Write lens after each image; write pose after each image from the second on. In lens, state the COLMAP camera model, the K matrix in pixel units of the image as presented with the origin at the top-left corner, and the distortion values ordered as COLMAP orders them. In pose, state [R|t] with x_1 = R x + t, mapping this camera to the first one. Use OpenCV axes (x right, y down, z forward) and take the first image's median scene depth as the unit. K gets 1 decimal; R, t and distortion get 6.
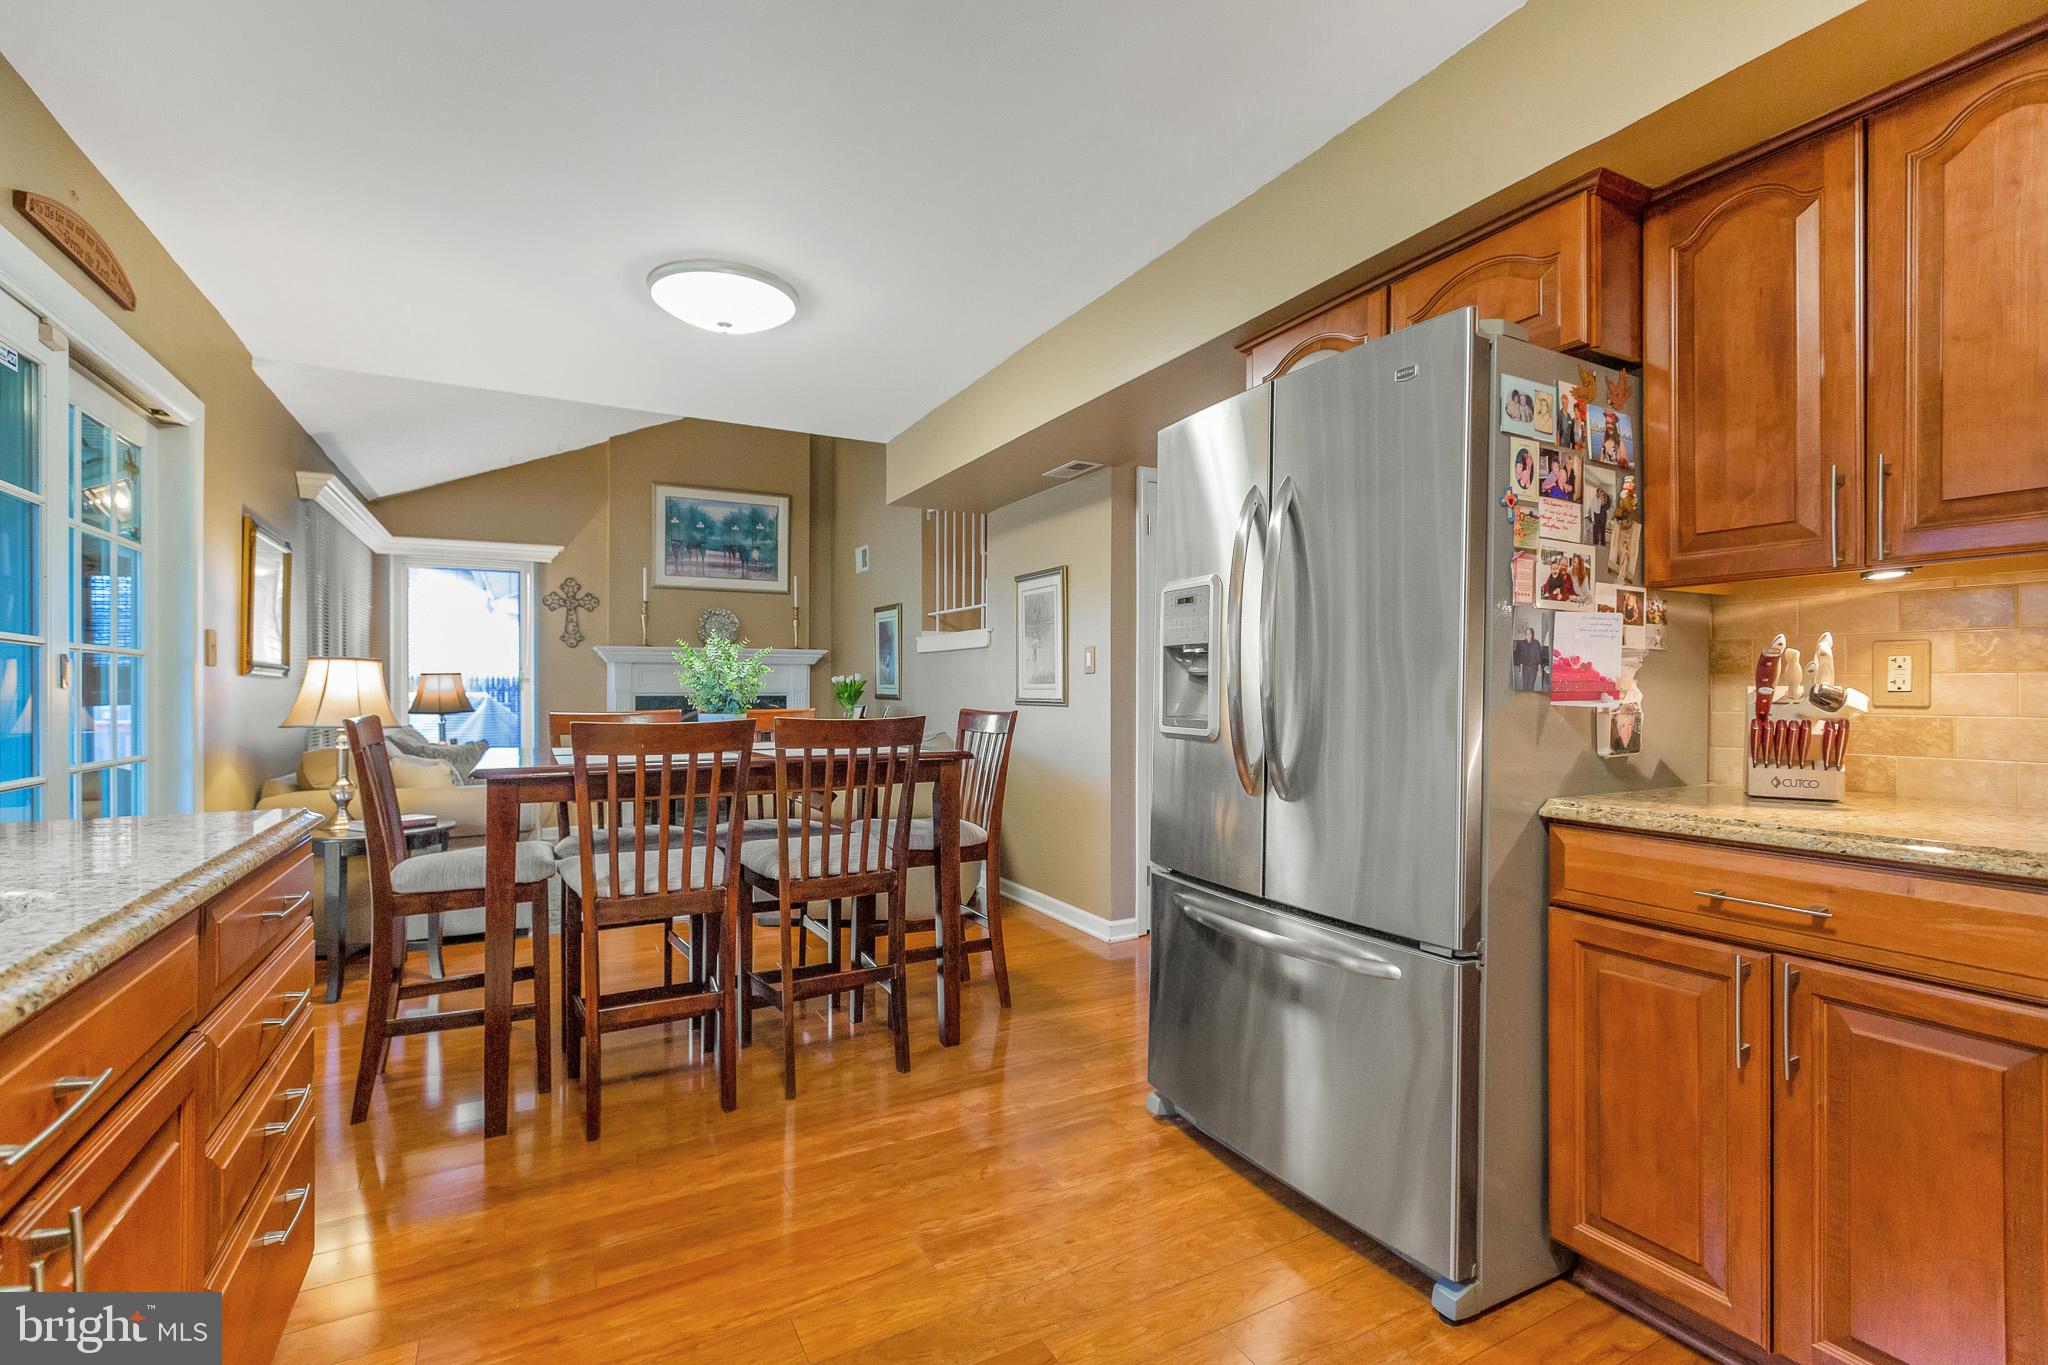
lens RADIAL K [[910.6, 0, 1011.6], [0, 910.6, 684.7], [0, 0, 1]] dist [0.000405, -0.001044]
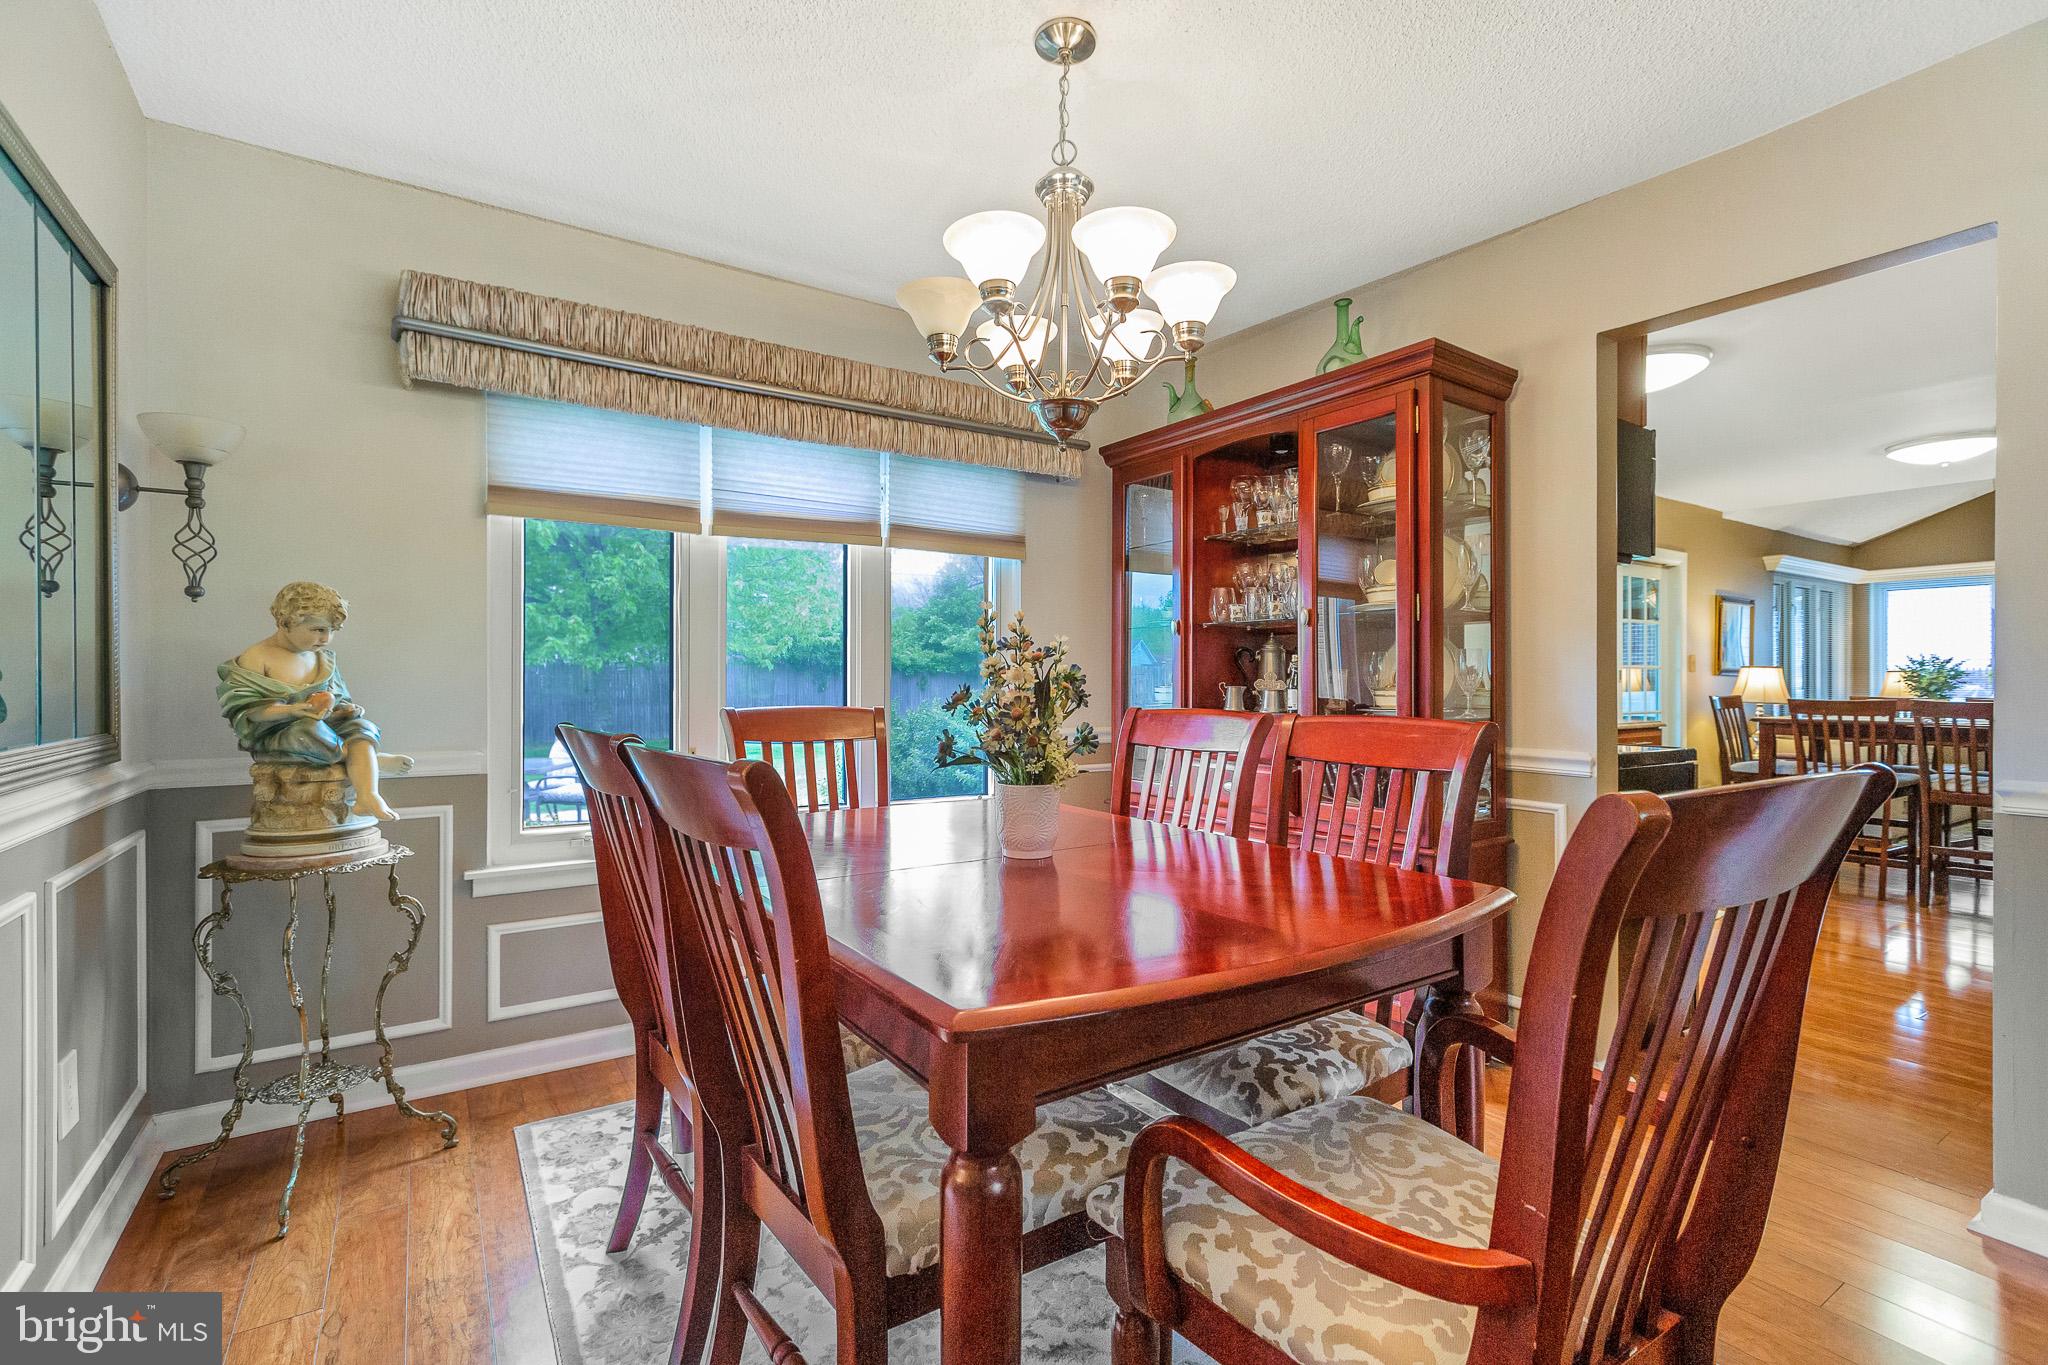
lens RADIAL K [[910.6, 0, 982.9], [0, 910.6, 685.3], [0, 0, 1]] dist [0.000405, -0.001044]
pose [[0.062296, 0.006755, -0.998035, 0.567484], [0.003846, 0.999968, 0.007008, -0.004291], [0.998050, -0.004275, 0.062268, -0.394717]]
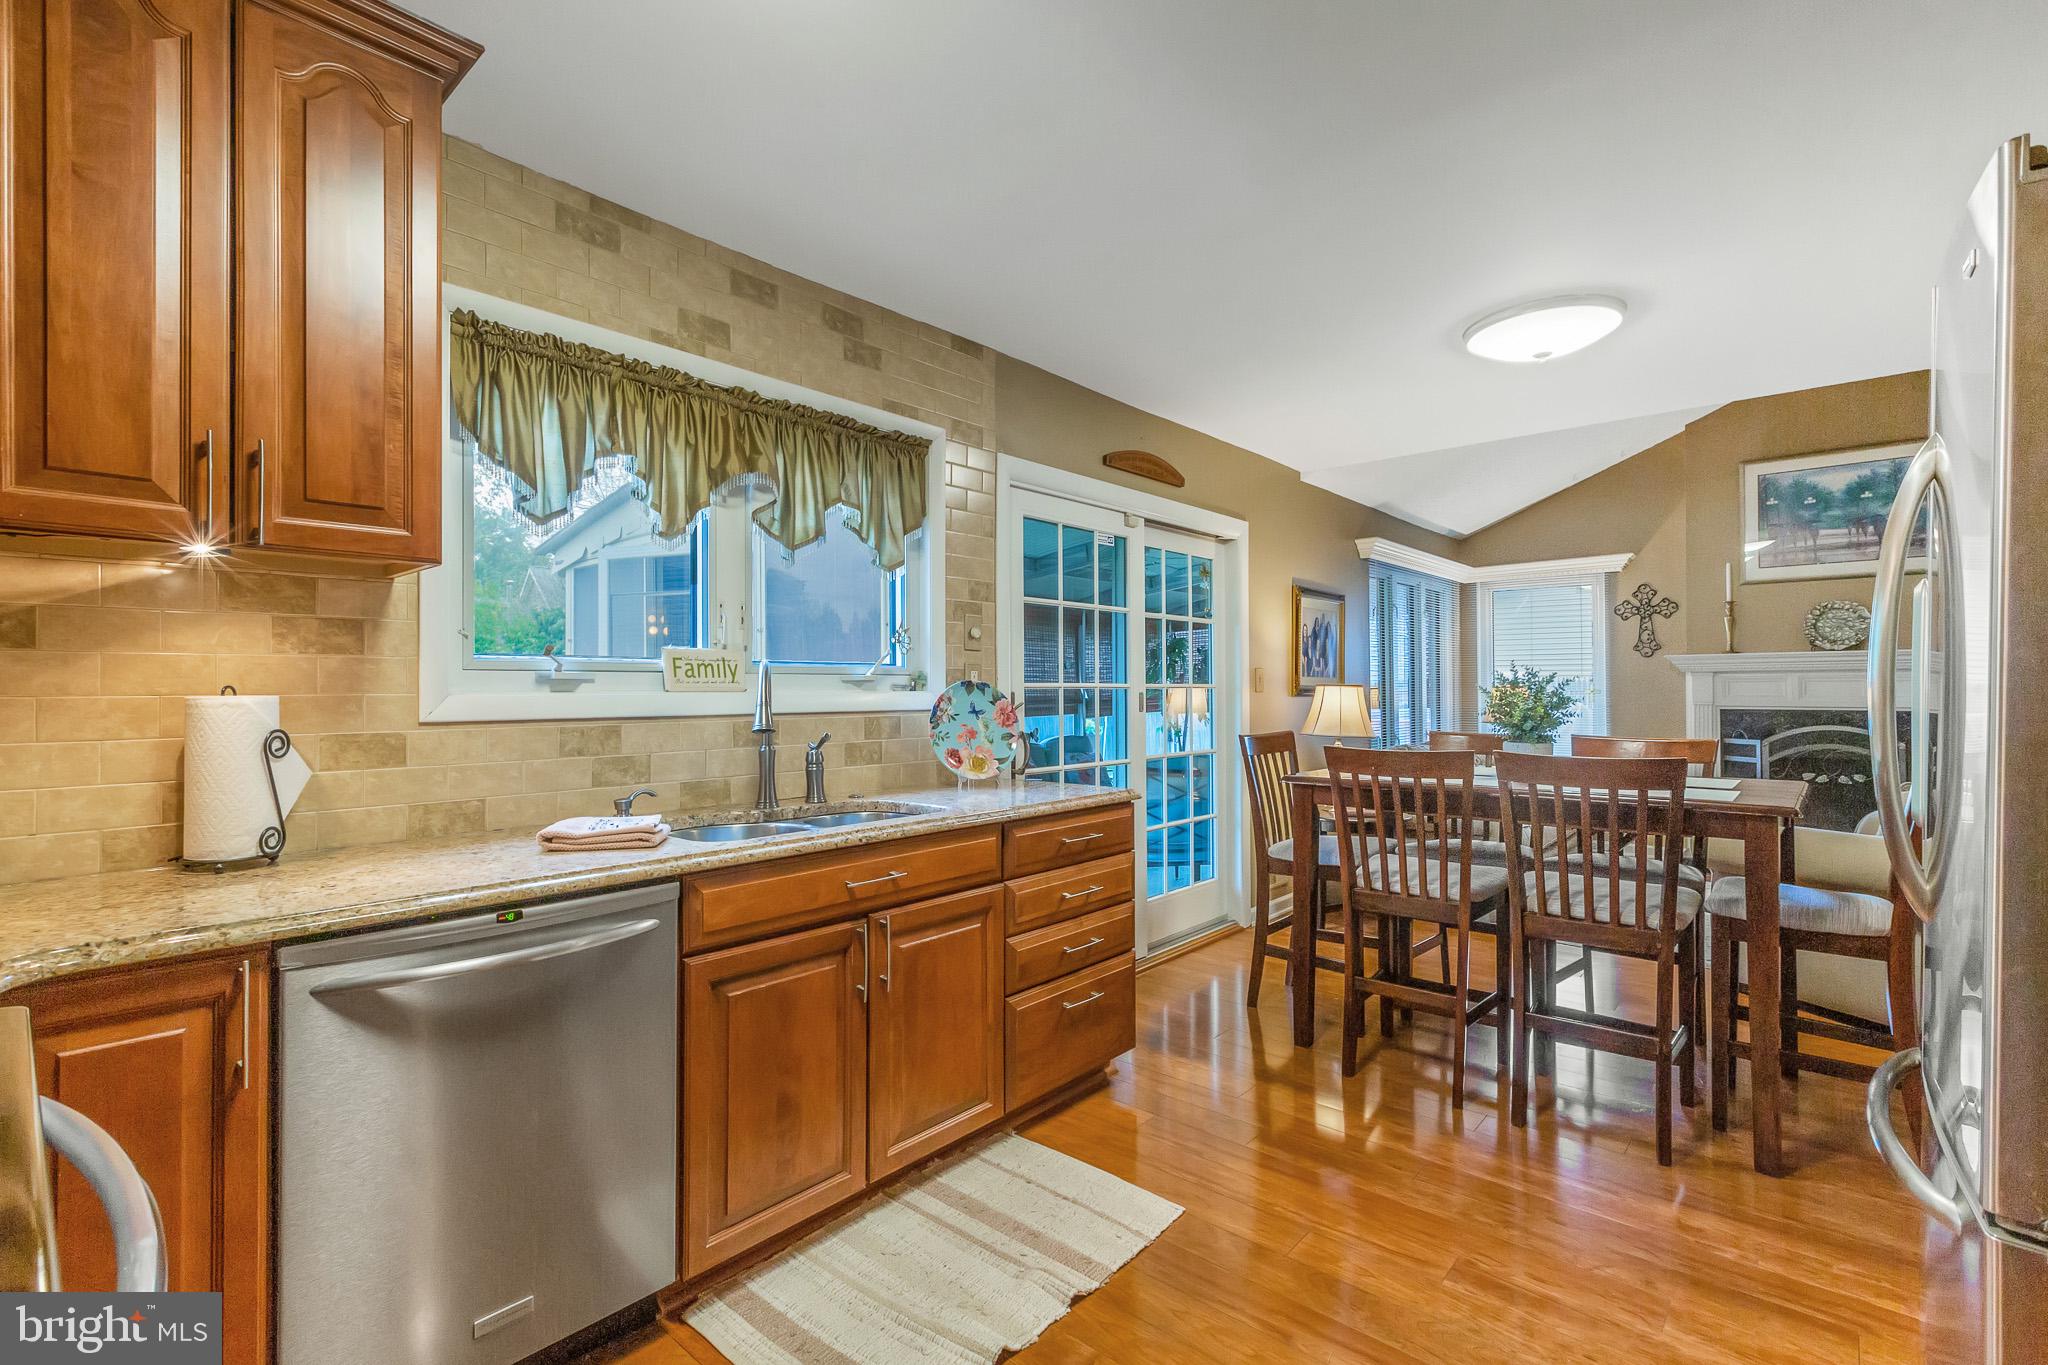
lens RADIAL K [[910.6, 0, 1002.5], [0, 910.6, 692.5], [0, 0, 1]] dist [0.000405, -0.001044]
pose [[0.324791, 0.000601, -0.945786, 0.202741], [0.009775, 0.999944, 0.003992, -0.013999], [0.945735, -0.010542, 0.324767, 0.049090]]
